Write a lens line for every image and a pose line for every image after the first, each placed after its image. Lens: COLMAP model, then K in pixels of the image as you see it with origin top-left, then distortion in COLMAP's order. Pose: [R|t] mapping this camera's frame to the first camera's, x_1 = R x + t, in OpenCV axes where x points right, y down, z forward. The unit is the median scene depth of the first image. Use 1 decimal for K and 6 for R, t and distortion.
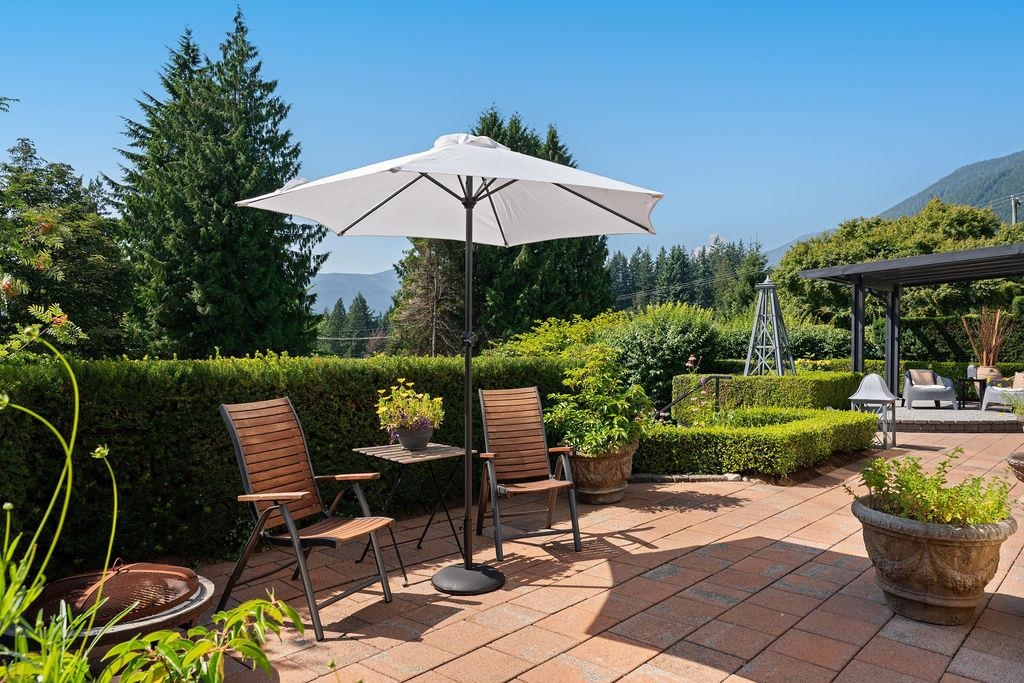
lens RADIAL K [[676.2, 0, 512.0], [0, 676.2, 341.5], [0, 0, 1]] dist [-0.000686, 0.001223]
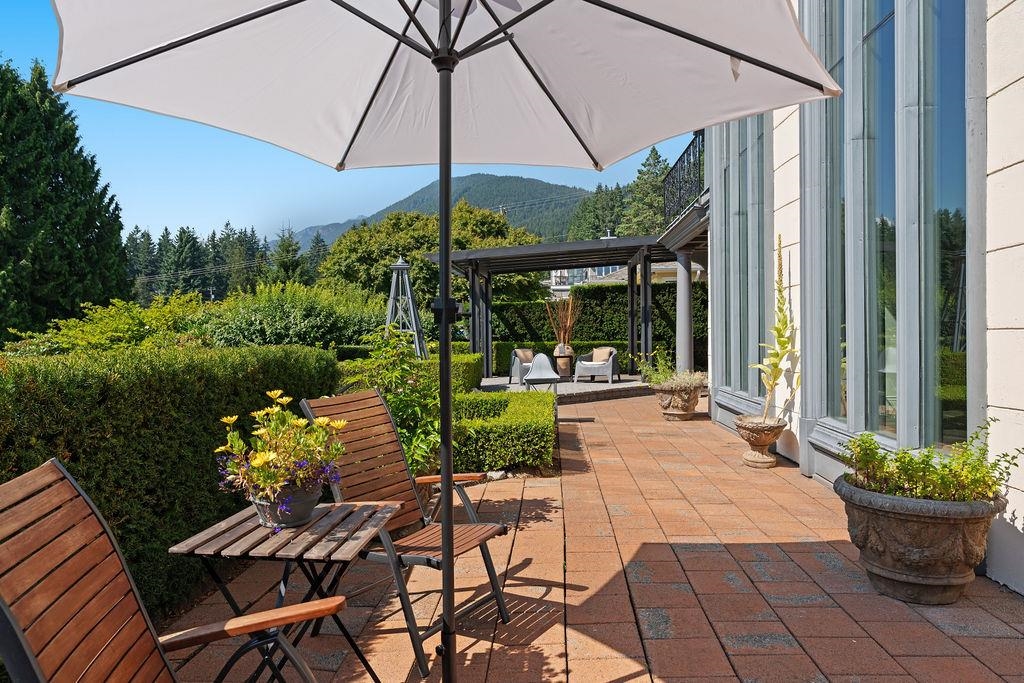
lens RADIAL K [[676.2, 0, 512.0], [0, 676.2, 341.5], [0, 0, 1]] dist [-0.000686, 0.001223]
pose [[0.774355, -0.026820, 0.632183, -0.215251], [0.015337, 0.999603, 0.023622, 0.005318], [-0.632566, -0.008596, 0.774459, 0.307179]]
